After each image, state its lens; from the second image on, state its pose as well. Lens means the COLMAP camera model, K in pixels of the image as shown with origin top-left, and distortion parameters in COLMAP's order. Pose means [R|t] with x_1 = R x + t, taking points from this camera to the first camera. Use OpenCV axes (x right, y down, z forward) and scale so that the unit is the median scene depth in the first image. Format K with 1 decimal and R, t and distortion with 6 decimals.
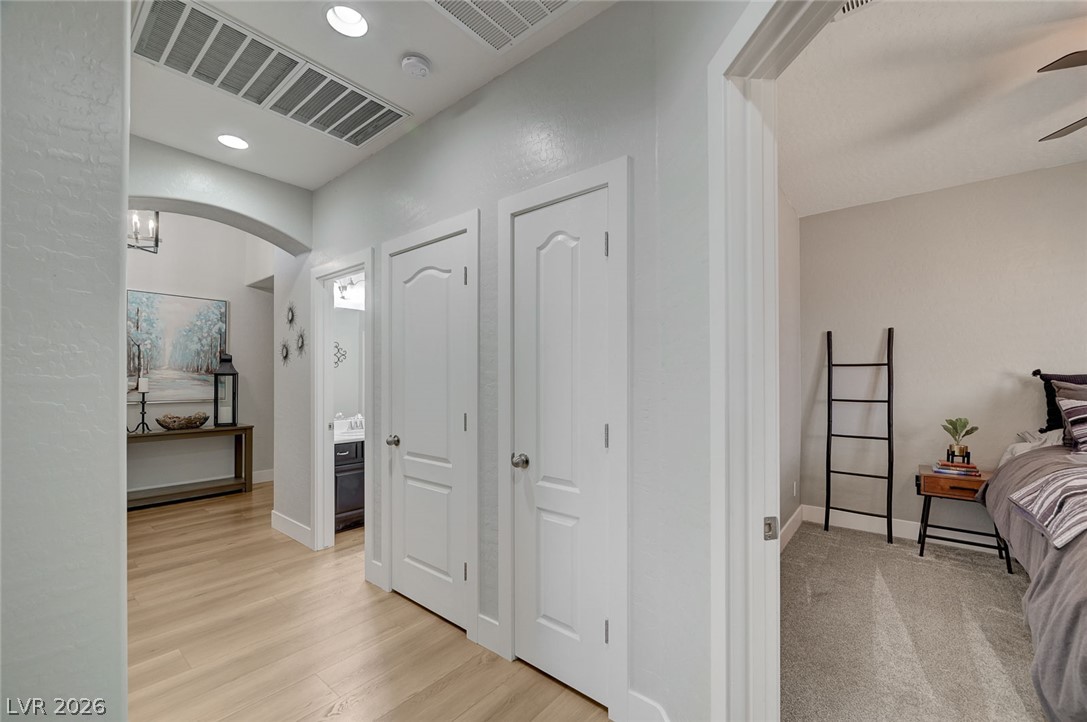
lens RADIAL K [[430.2, 0, 551.5], [0, 430.2, 373.5], [0, 0, 1]] dist [0.000671, 0.000044]
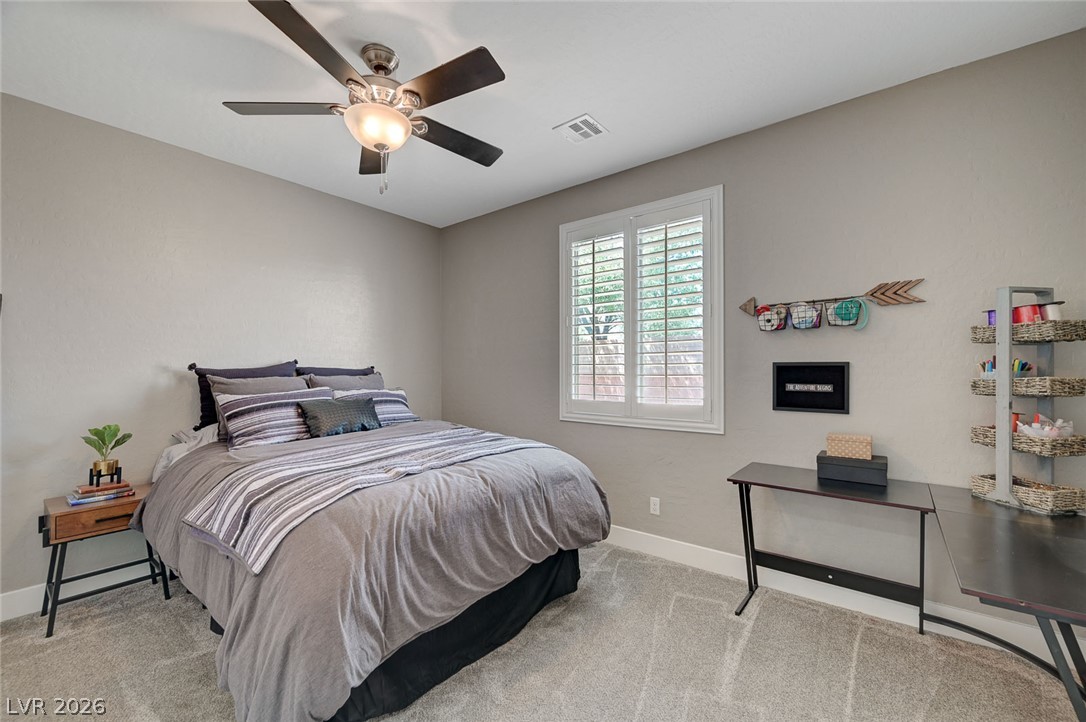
lens RADIAL K [[437.3, 0, 545.6], [0, 437.3, 369.5], [0, 0, 1]] dist [-0.000646, -0.000074]
pose [[-0.013323, 0.003446, 0.999905, 0.174911], [-0.008917, 0.999954, -0.003565, 0.000803], [-0.999871, -0.008963, -0.013291, 0.253548]]
